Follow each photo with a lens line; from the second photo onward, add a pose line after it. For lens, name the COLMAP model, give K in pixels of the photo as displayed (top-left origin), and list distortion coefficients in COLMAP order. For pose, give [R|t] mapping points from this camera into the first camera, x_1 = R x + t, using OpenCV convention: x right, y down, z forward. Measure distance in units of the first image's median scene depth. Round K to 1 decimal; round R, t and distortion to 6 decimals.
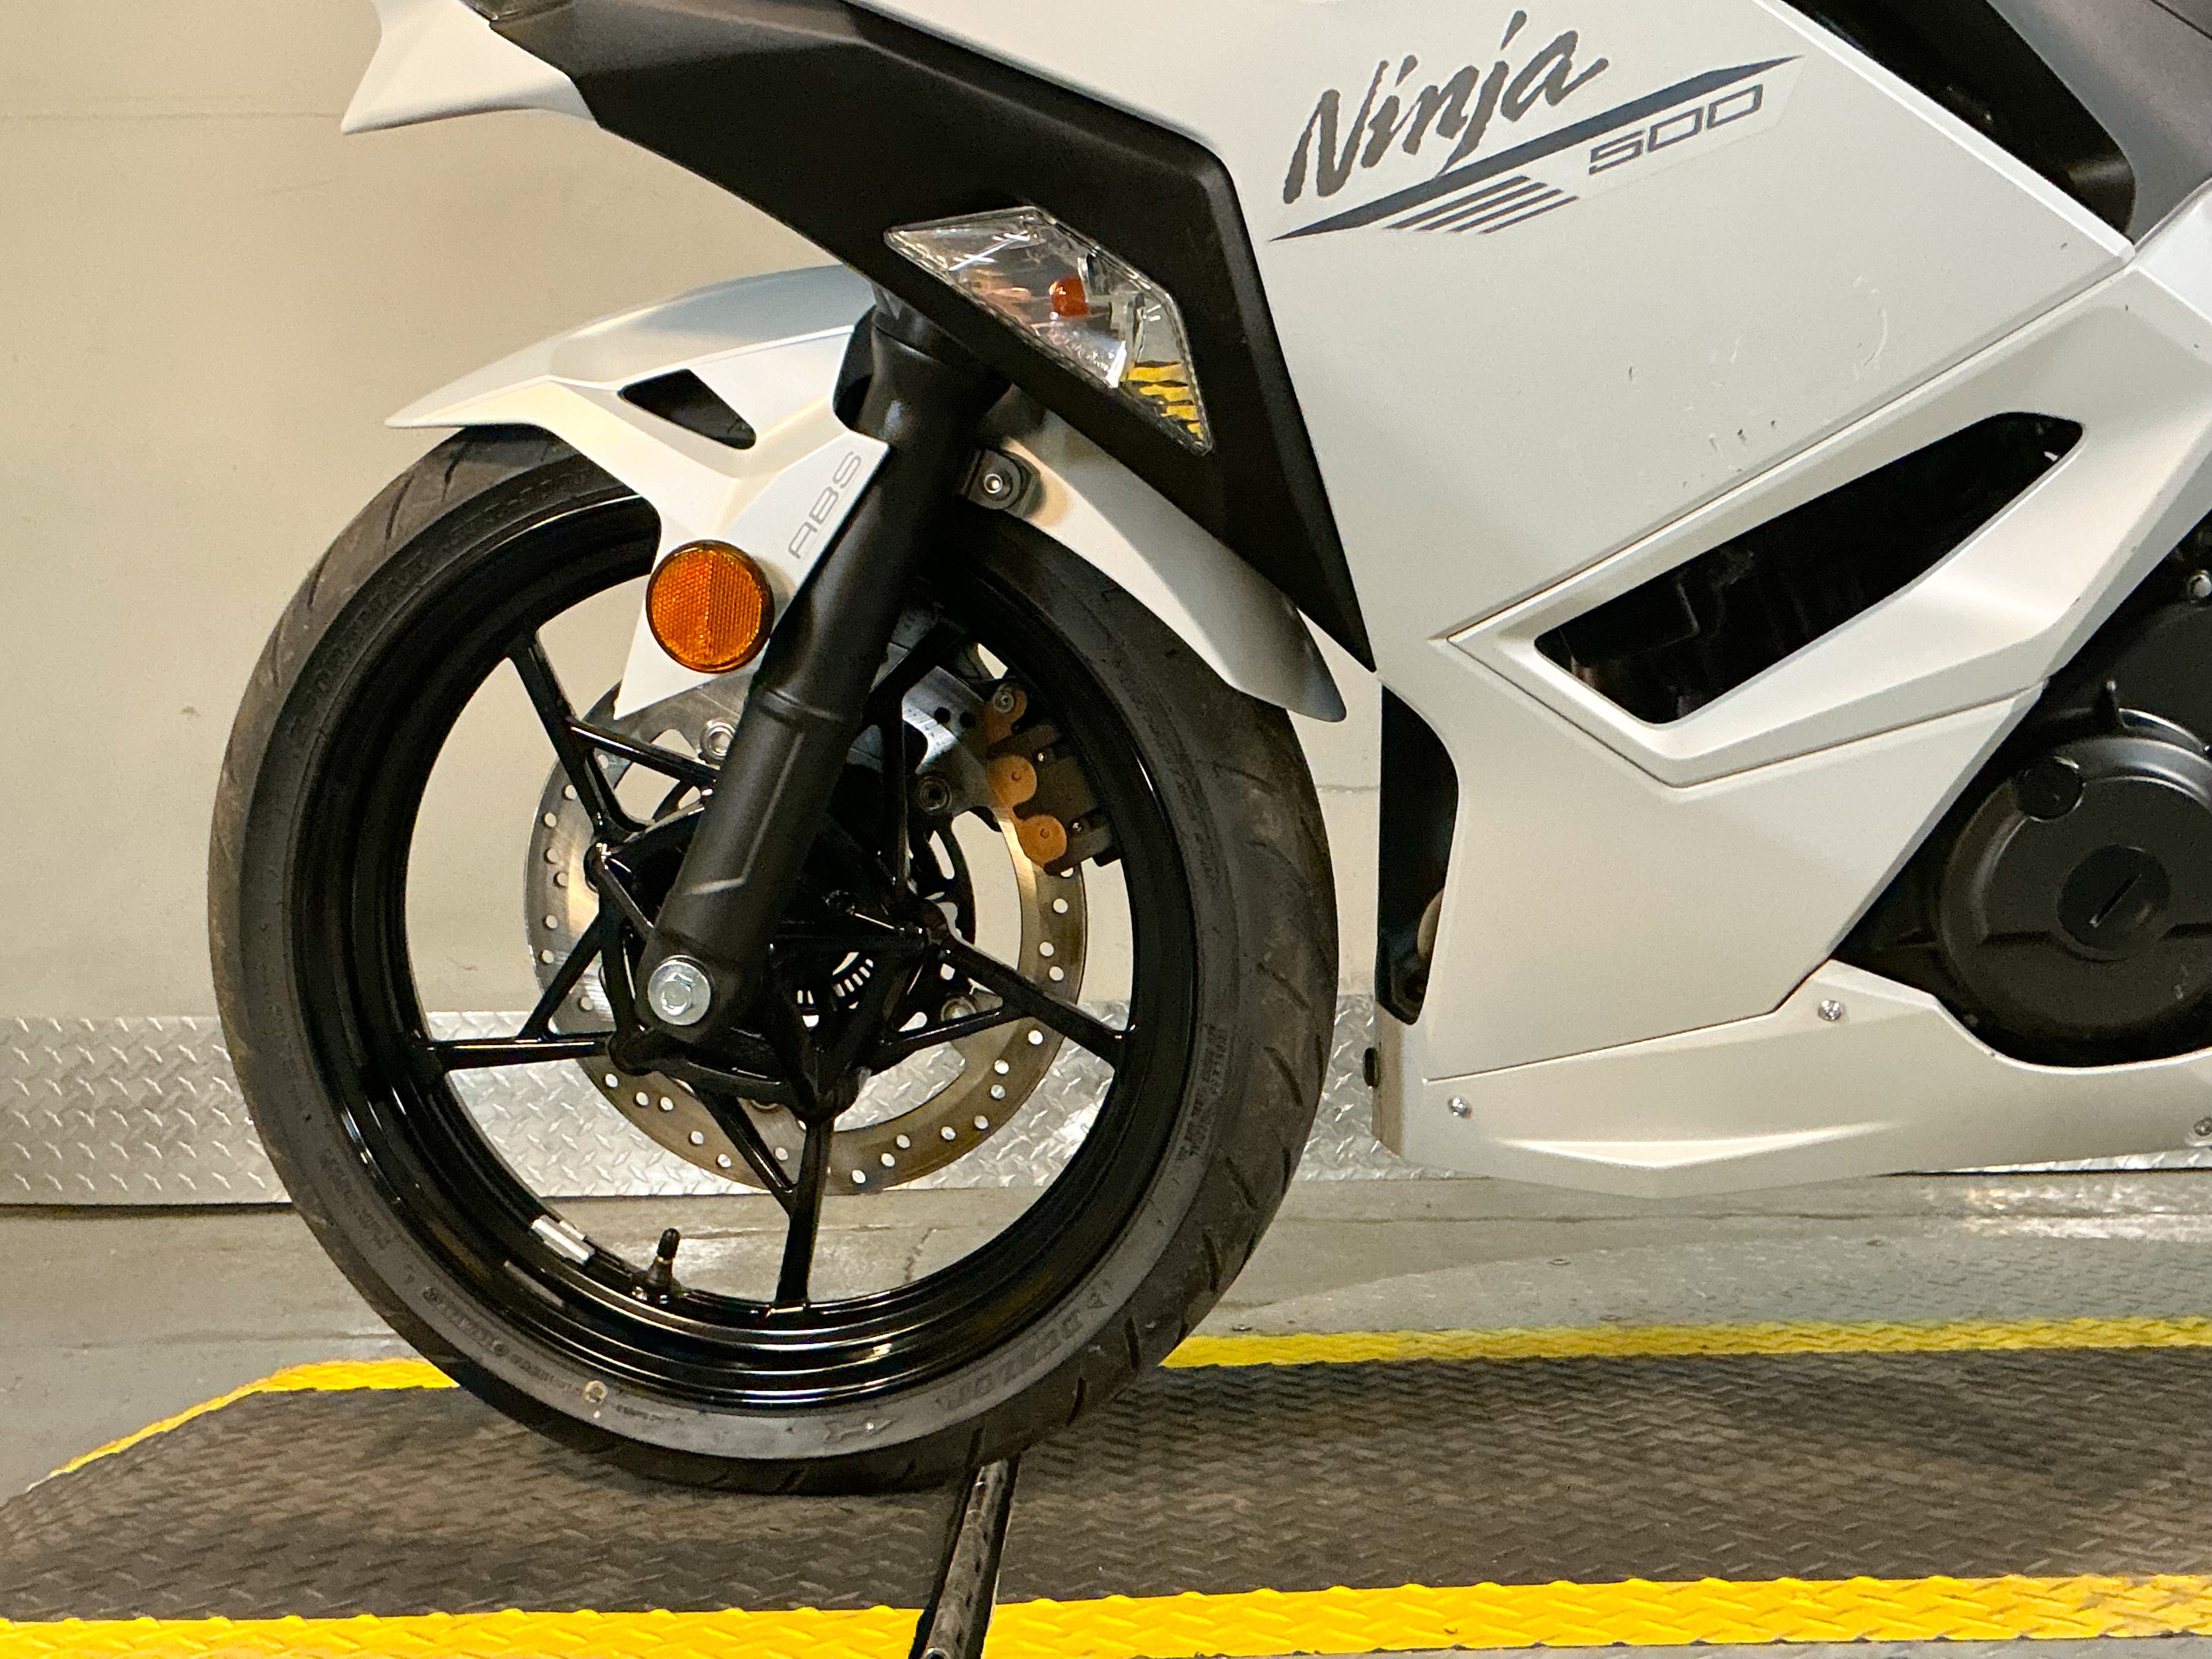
lens RADIAL K [[2694.1, 0, 1106.0], [0, 2694.1, 829.5], [0, 0, 1]] dist [0.154855, -0.294772]
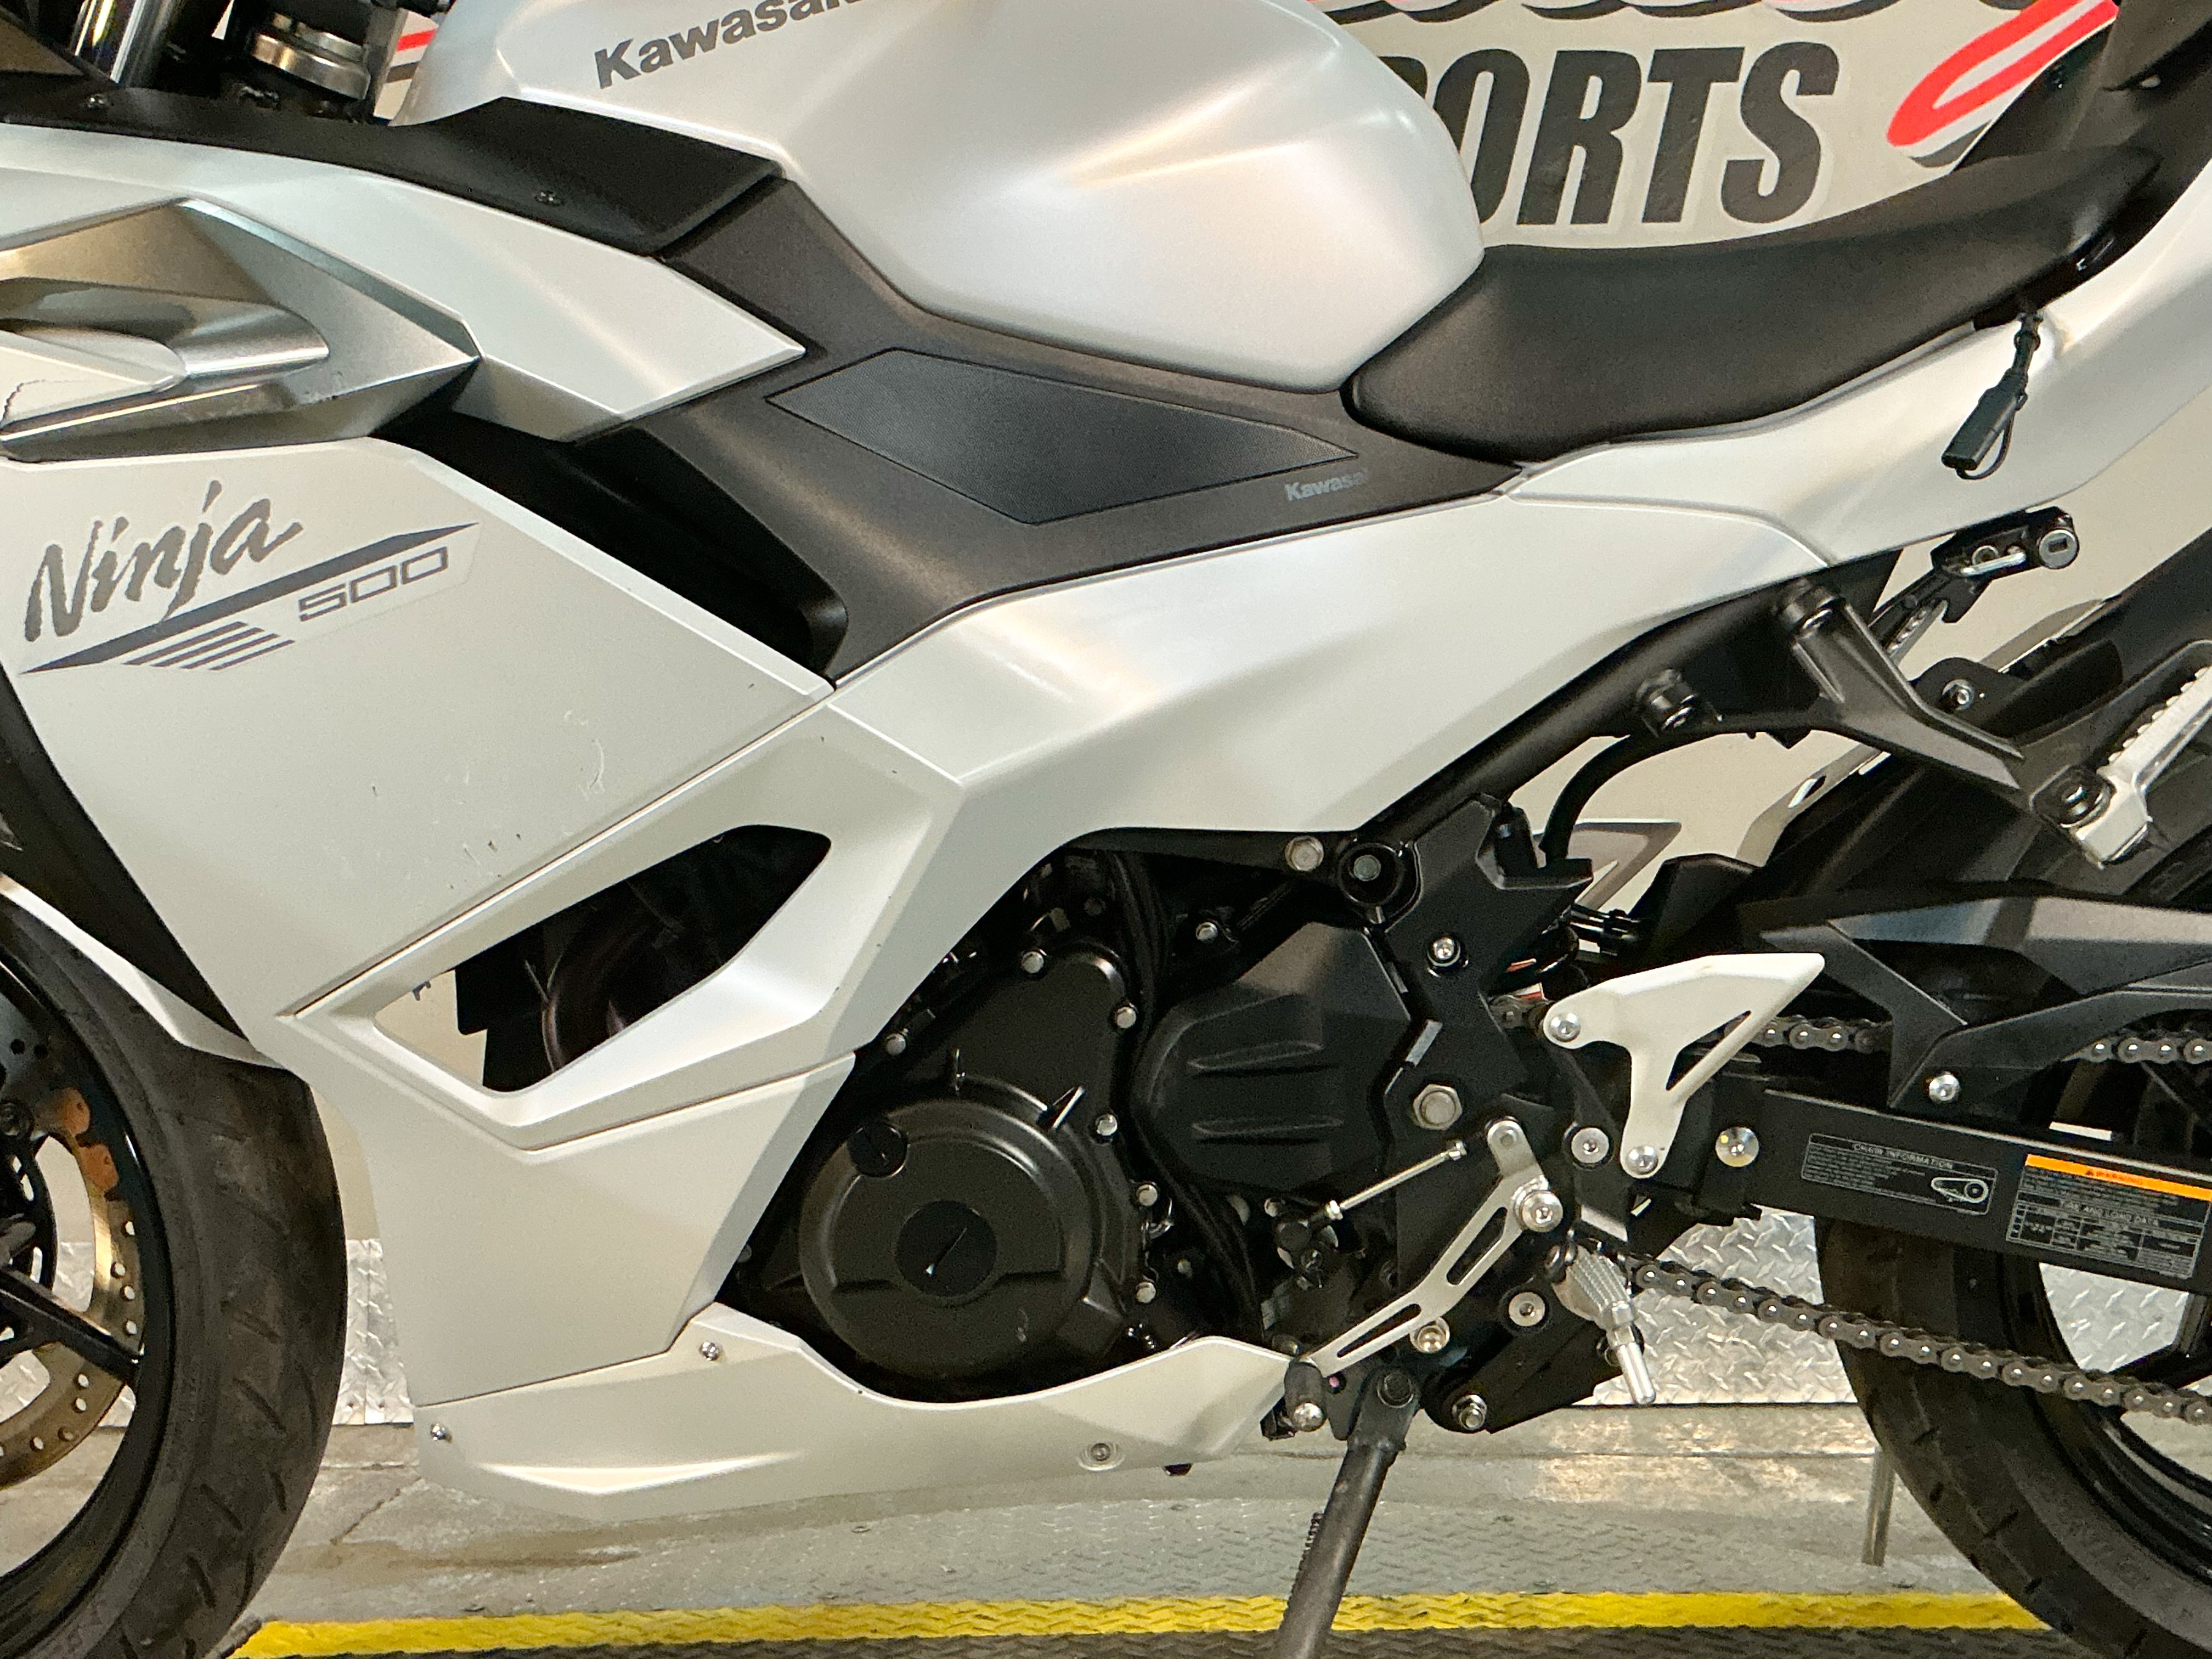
lens RADIAL K [[2694.1, 0, 1106.0], [0, 2694.1, 829.5], [0, 0, 1]] dist [0.154855, -0.294772]
pose [[0.999970, 0.005151, -0.005698, 0.398234], [-0.005461, 0.998423, -0.055880, -0.074737], [0.005401, 0.055910, 0.998421, -0.076893]]
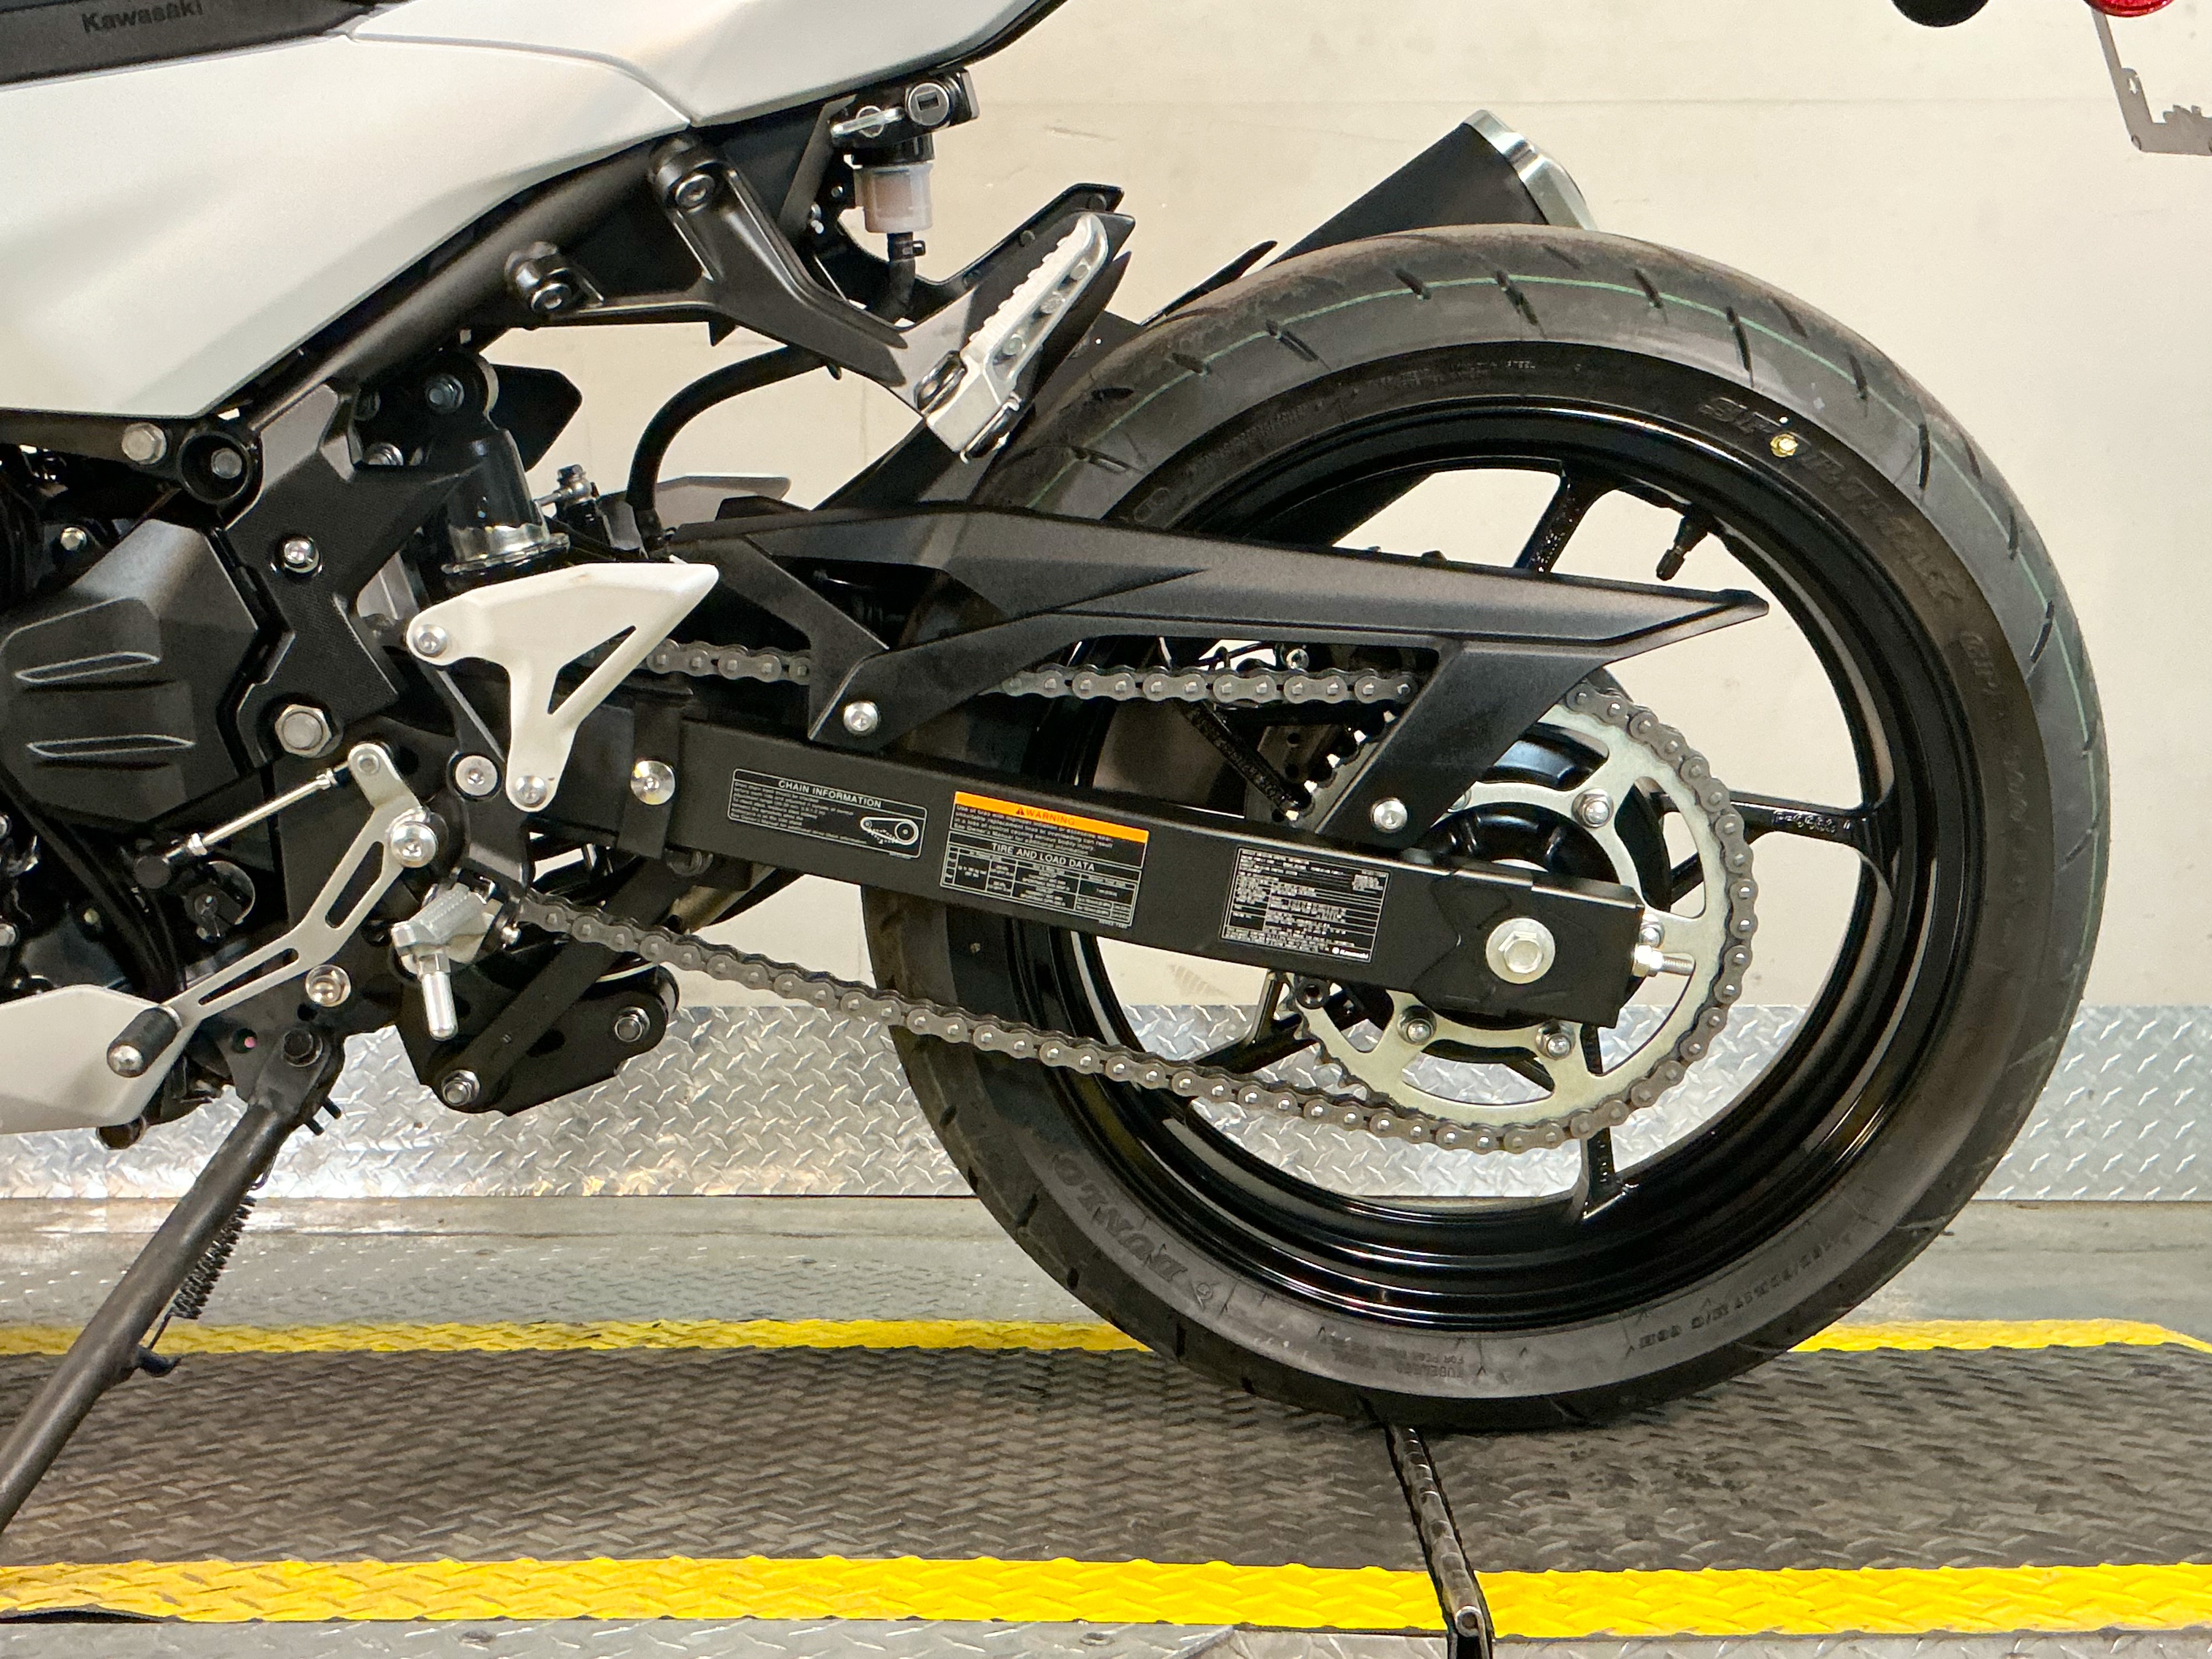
lens RADIAL K [[2694.1, 0, 1106.0], [0, 2694.1, 829.5], [0, 0, 1]] dist [0.154855, -0.294772]
pose [[0.999661, 0.020869, -0.015541, 0.800499], [-0.021092, 0.999675, -0.014340, 0.012057], [0.015237, 0.014663, 0.999776, 0.021600]]
